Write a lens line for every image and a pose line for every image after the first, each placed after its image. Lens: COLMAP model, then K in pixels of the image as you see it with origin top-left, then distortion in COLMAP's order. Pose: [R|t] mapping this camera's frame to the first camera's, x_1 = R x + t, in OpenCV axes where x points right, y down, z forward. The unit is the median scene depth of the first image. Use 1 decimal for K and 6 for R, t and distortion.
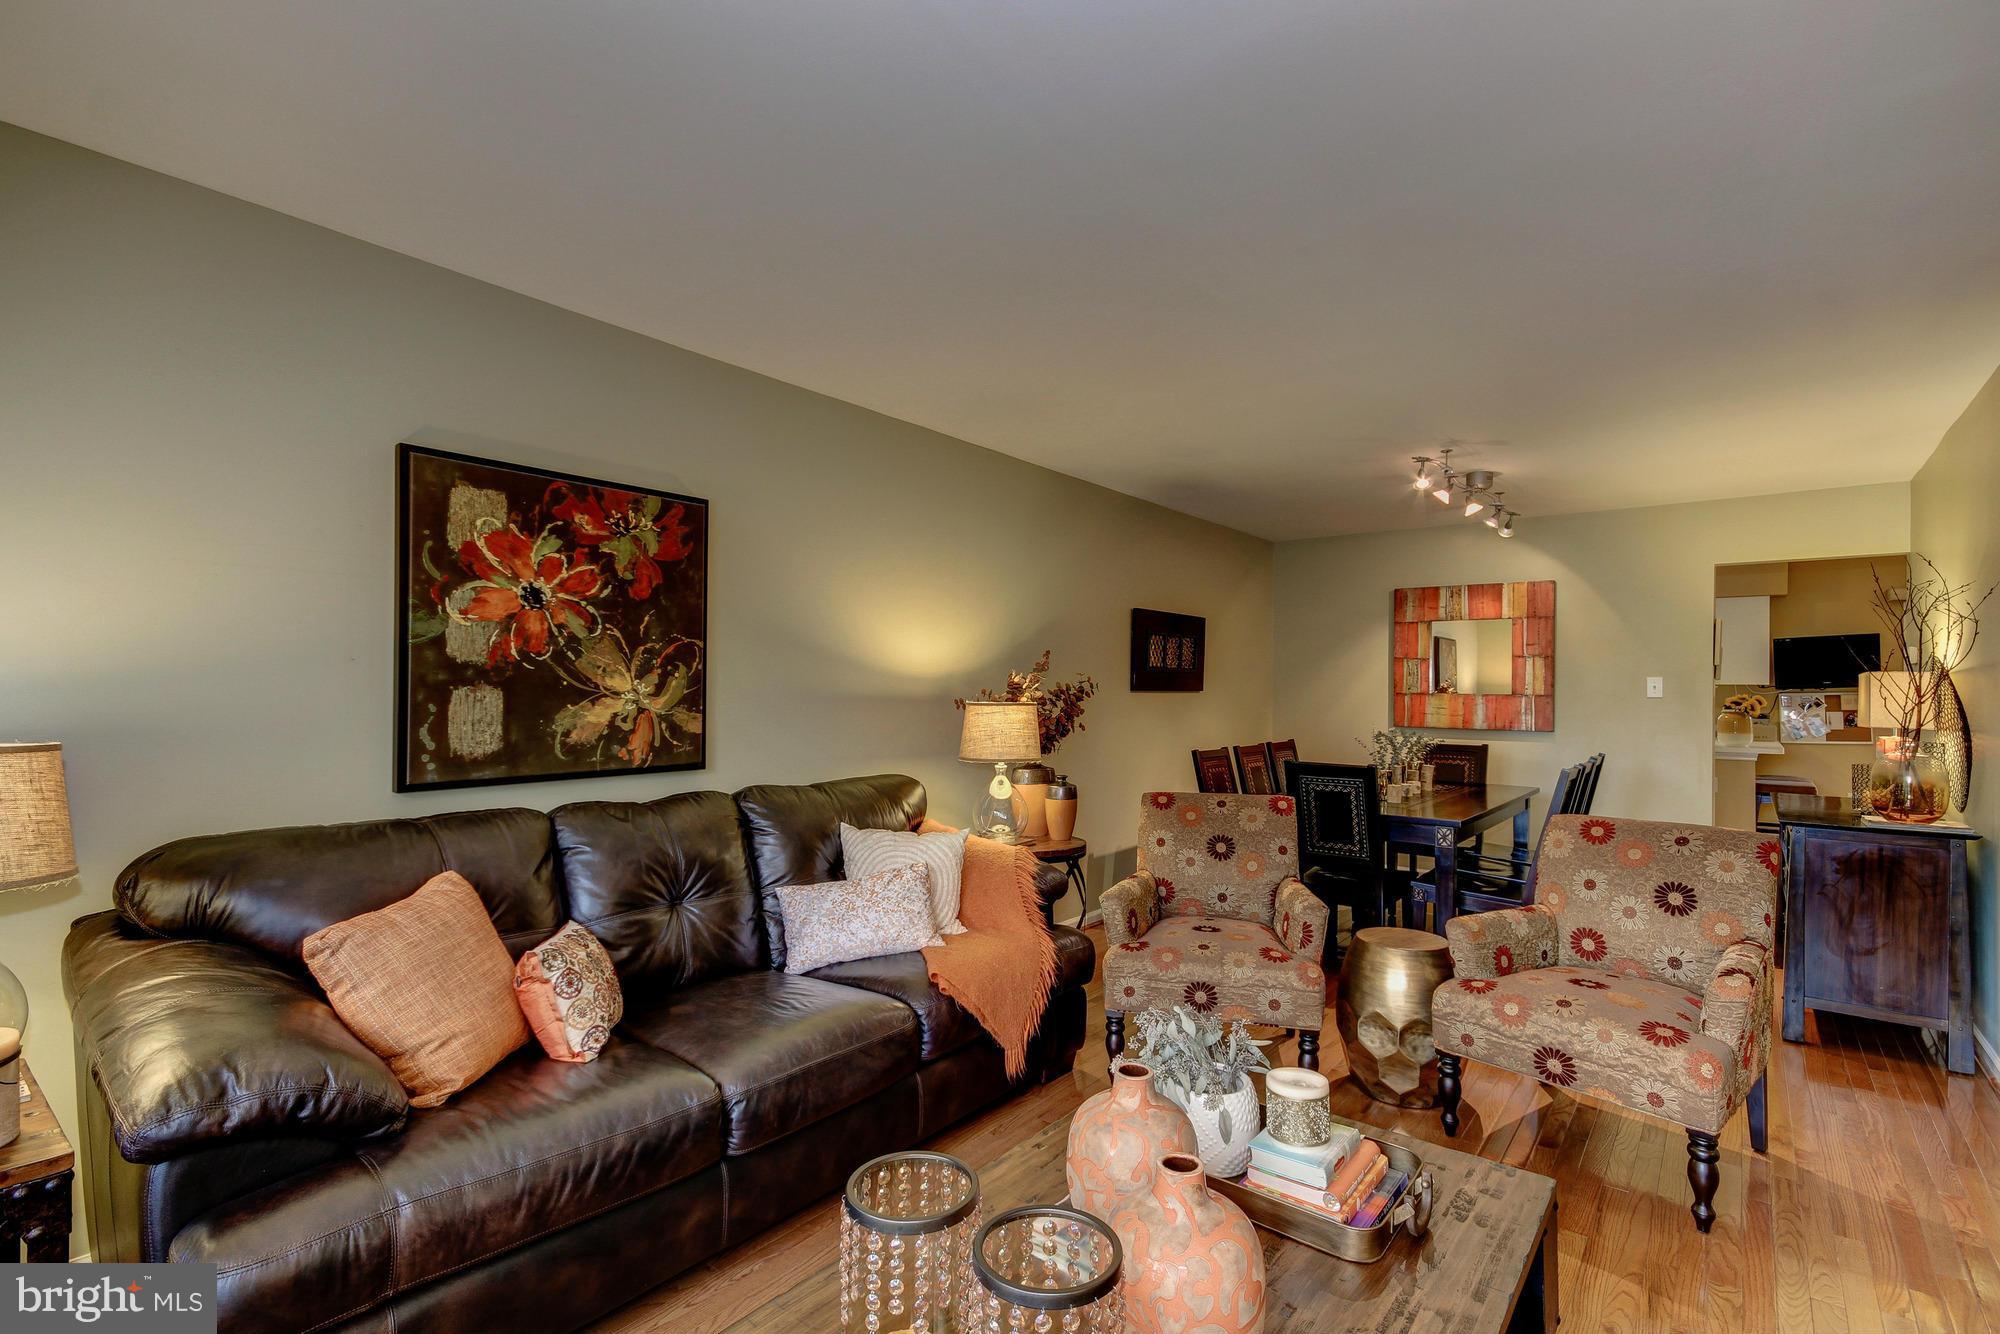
lens RADIAL K [[919.9, 0, 1010.1], [0, 919.9, 682.9], [0, 0, 1]] dist [0.029709, -0.012569]
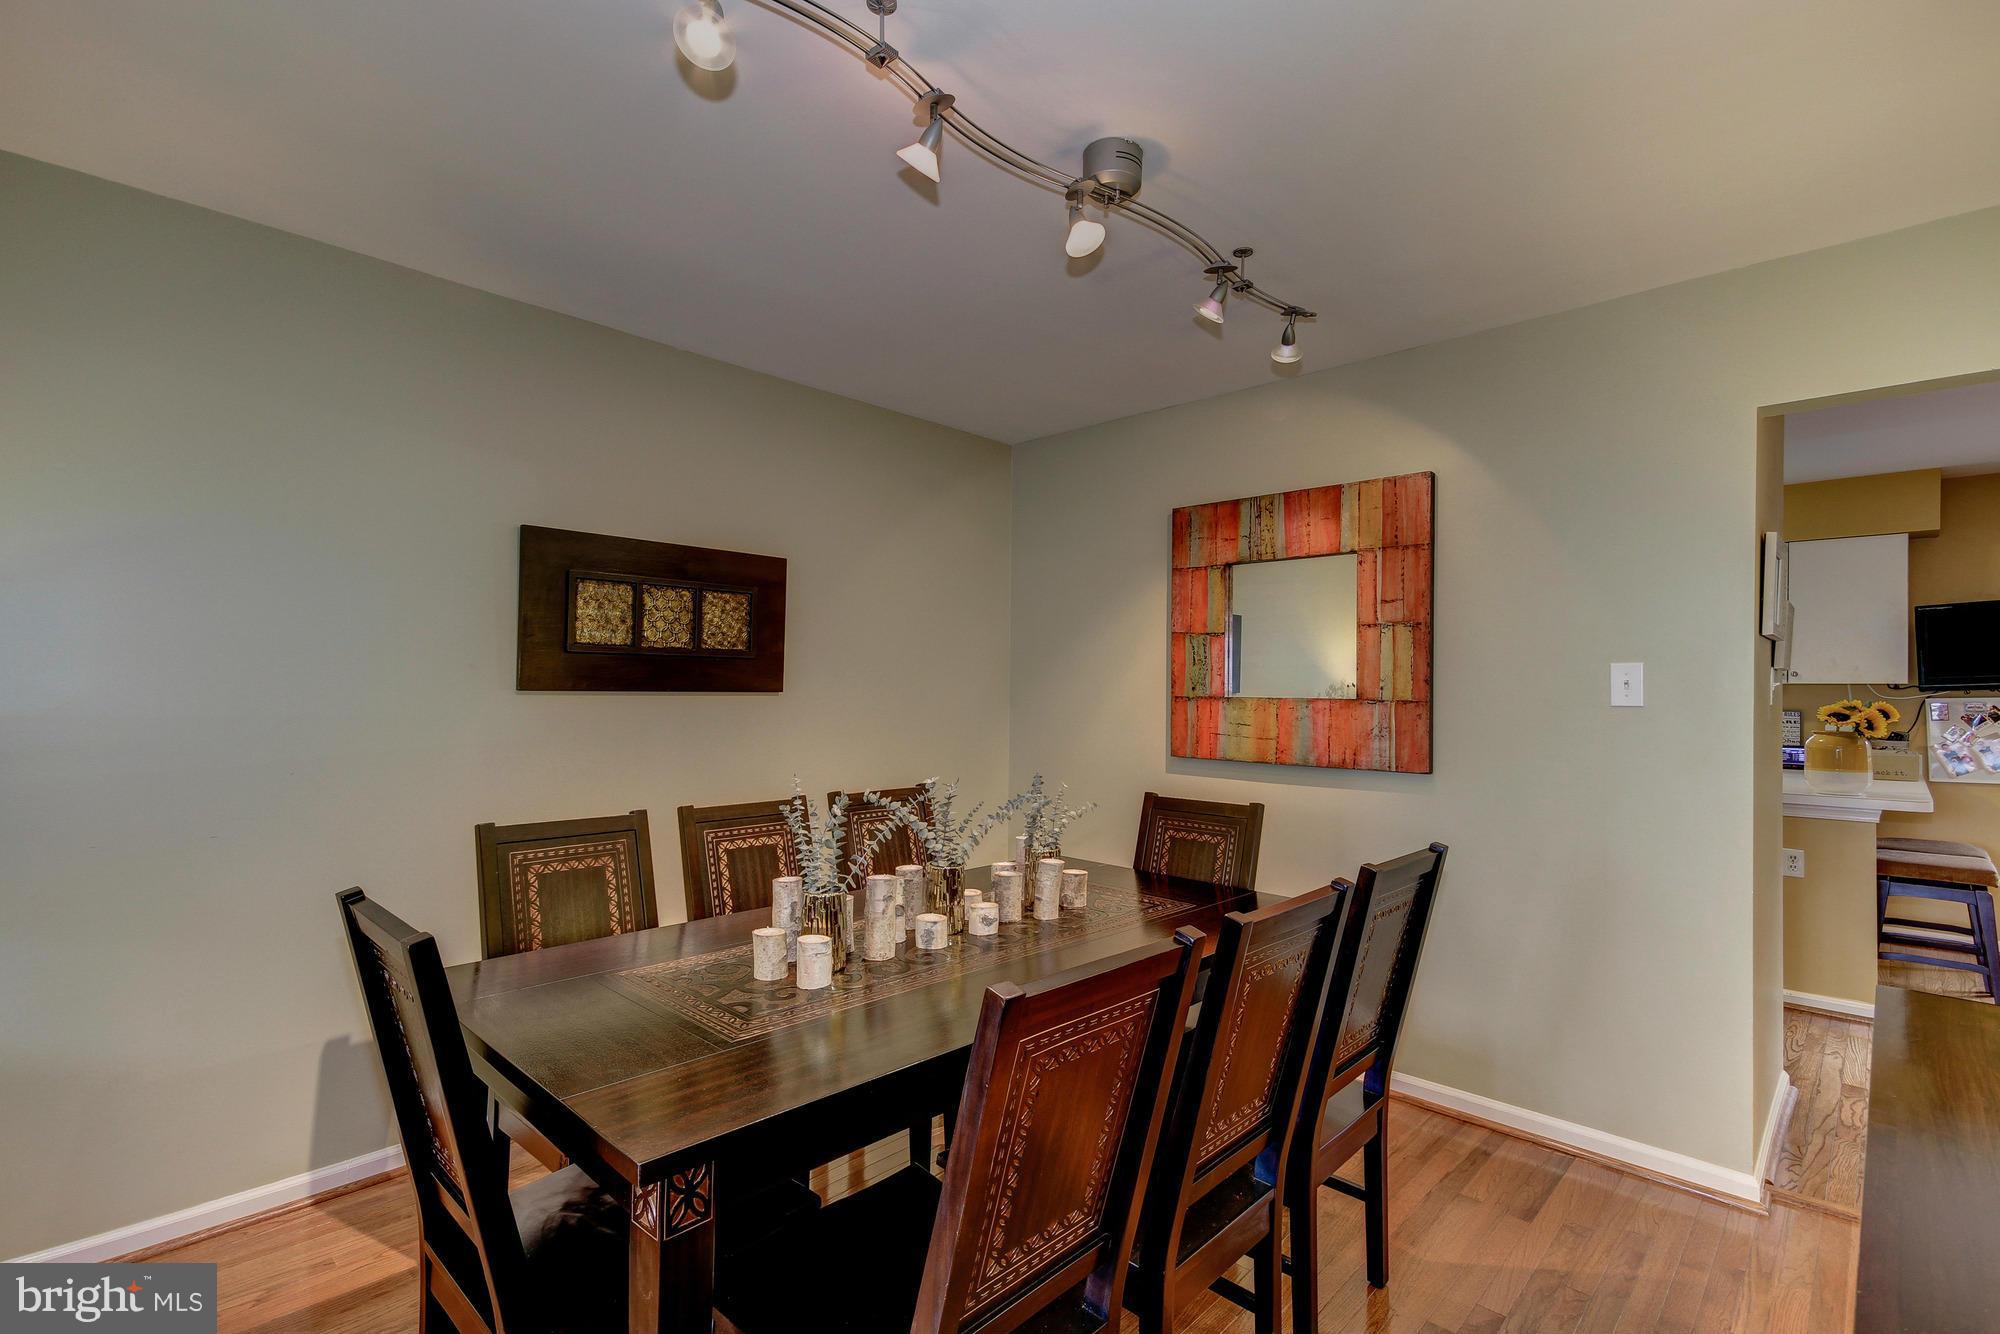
lens RADIAL K [[925.0, 0, 1011.4], [0, 925.0, 681.1], [0, 0, 1]] dist [0.013738, -0.000011]
pose [[0.995887, 0.001911, -0.090588, 0.691347], [-0.002251, 0.999991, -0.003660, 0.008525], [0.090580, 0.003849, 0.995882, 0.817400]]
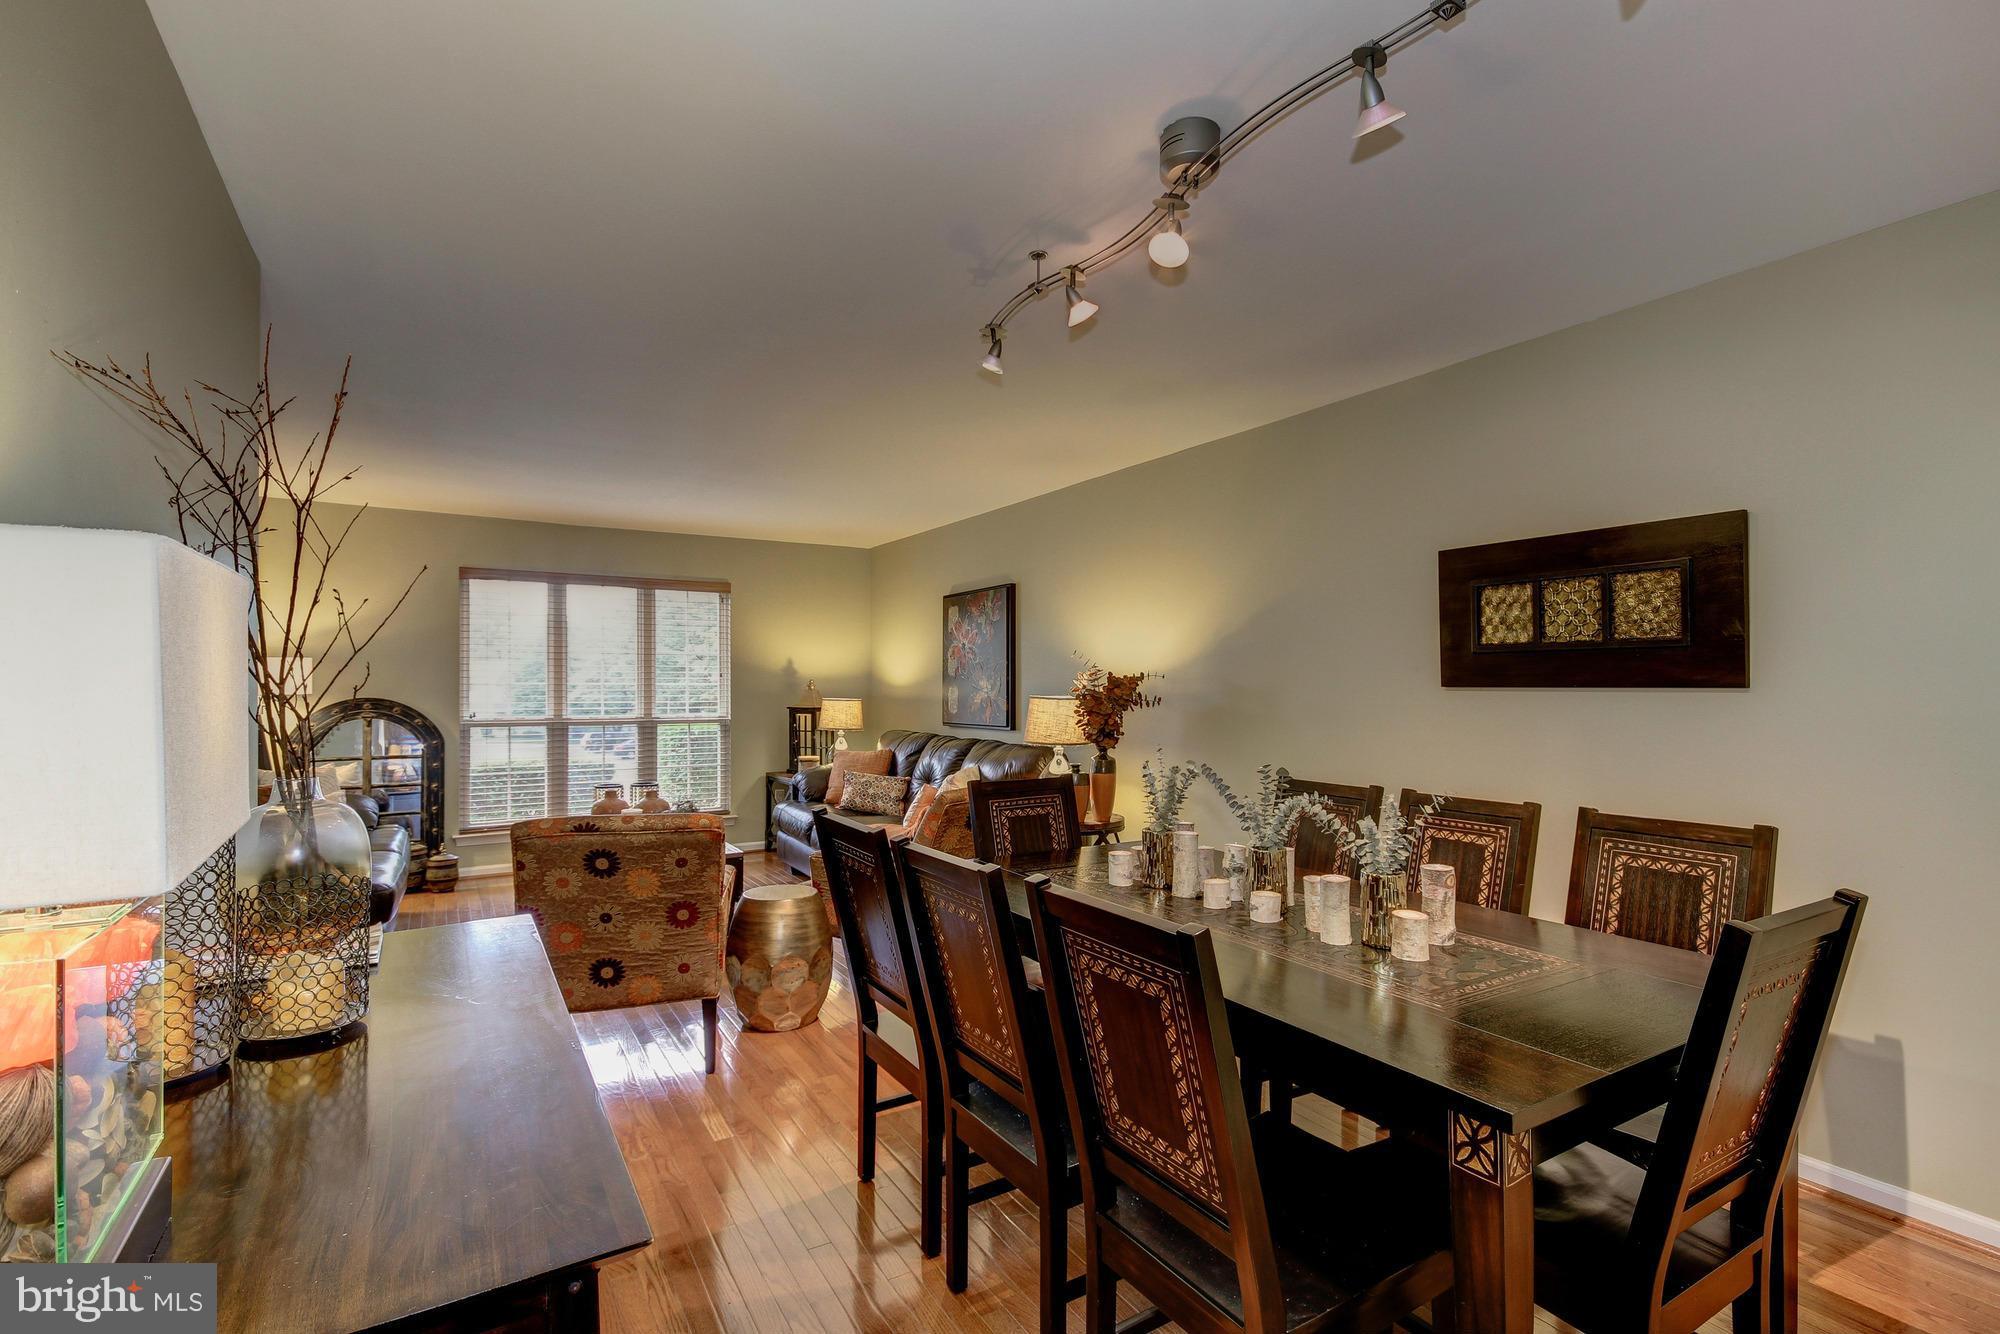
lens RADIAL K [[919.9, 0, 1010.1], [0, 919.9, 682.9], [0, 0, 1]] dist [0.029709, -0.012569]
pose [[-0.345191, -0.007185, -0.938505, 1.240701], [0.006522, 0.999928, -0.010054, 0.016403], [0.938510, -0.009591, -0.345119, 1.466603]]
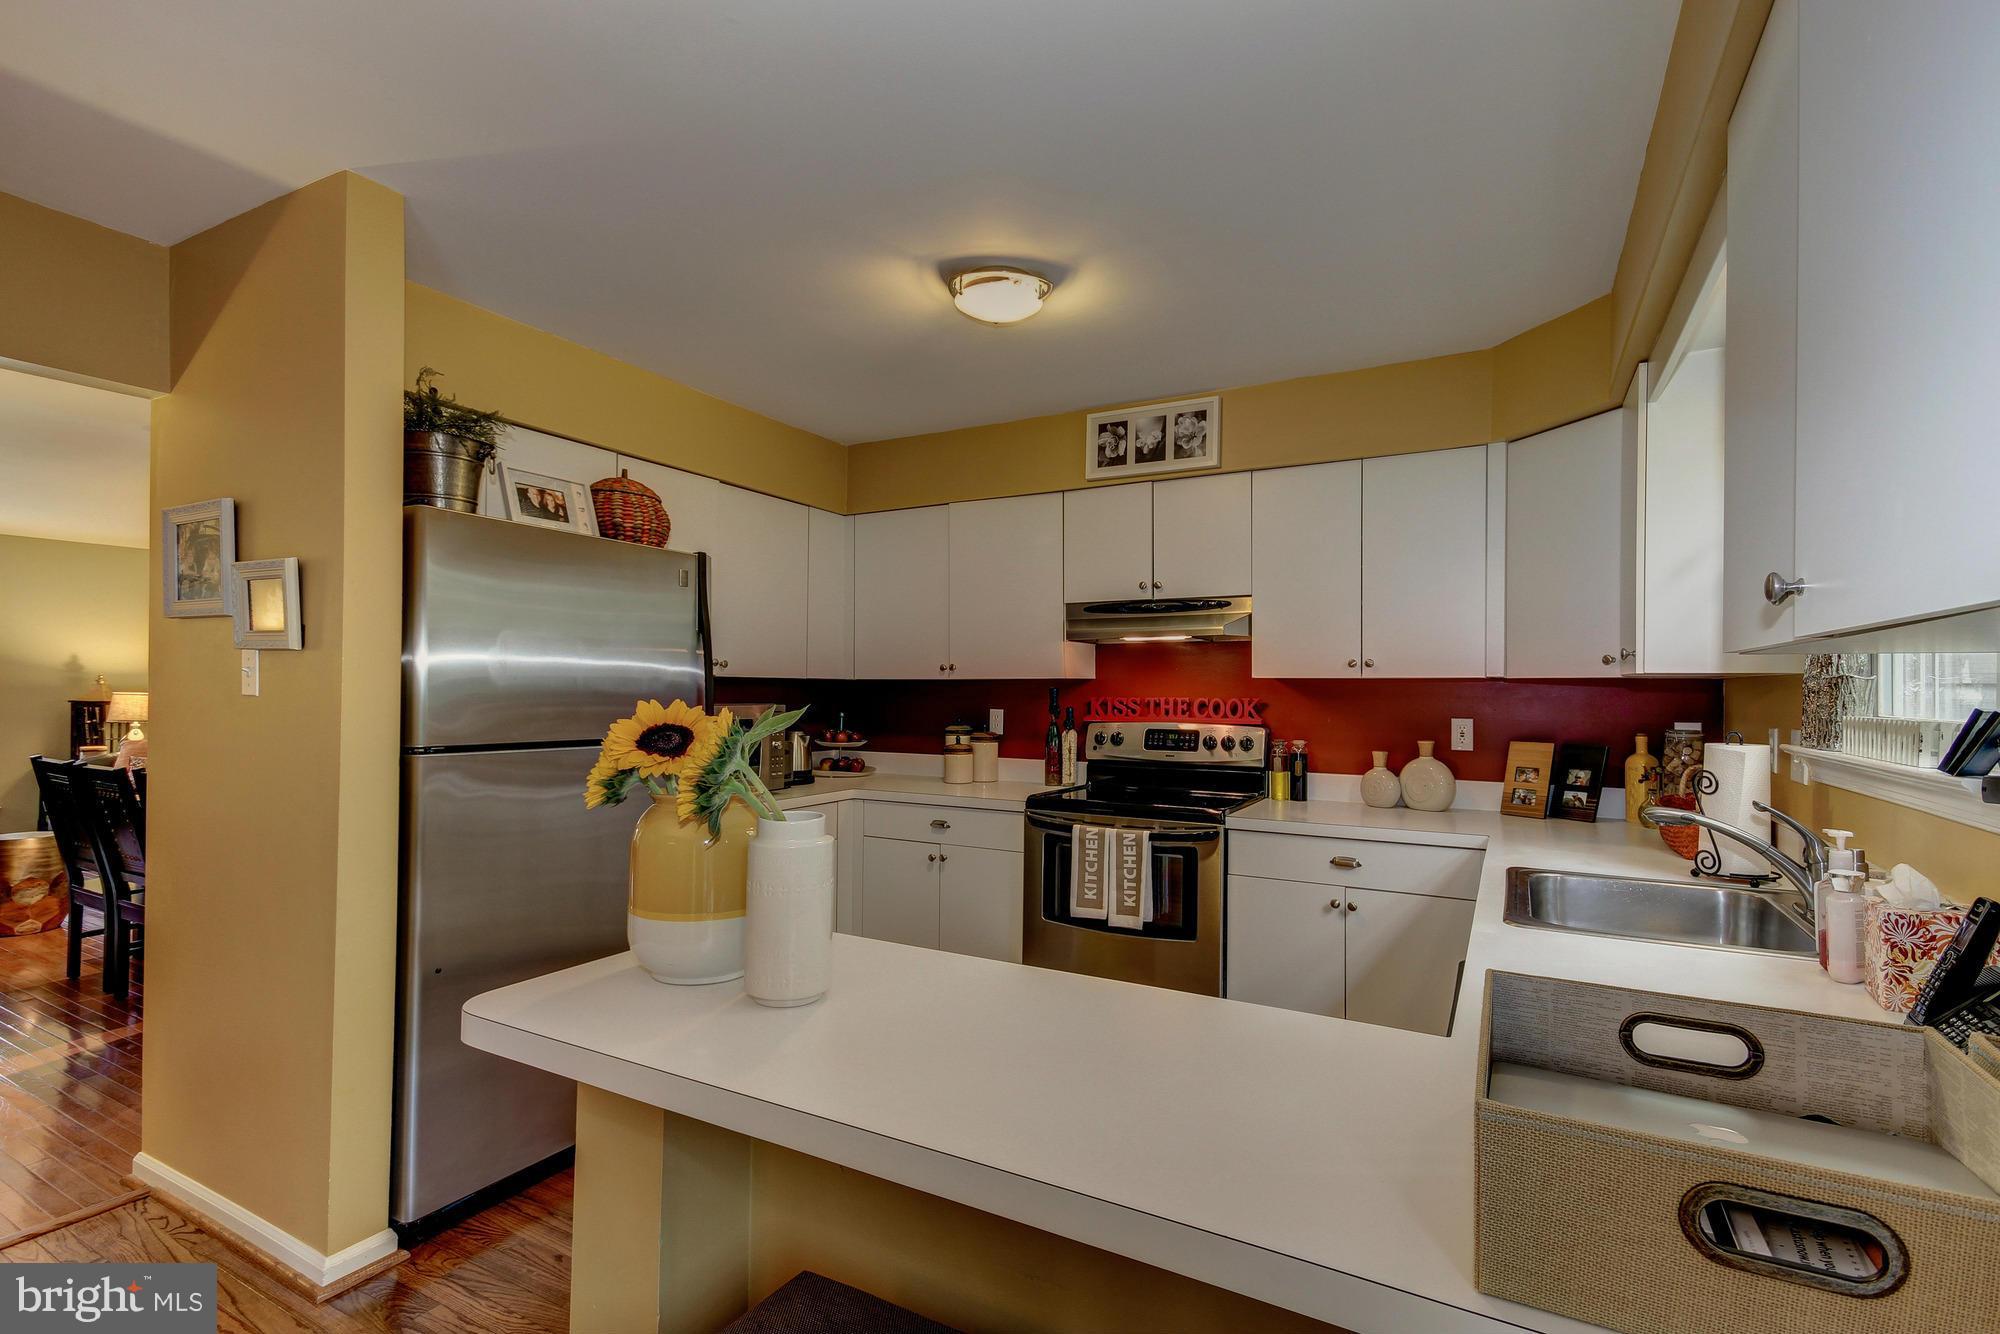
lens RADIAL K [[919.9, 0, 1010.1], [0, 919.9, 682.9], [0, 0, 1]] dist [0.029709, -0.012569]
pose [[0.161292, -0.008961, -0.986866, 1.988624], [-0.002616, 0.999951, -0.009508, 0.019839], [0.986903, 0.004115, 0.161260, 2.101945]]
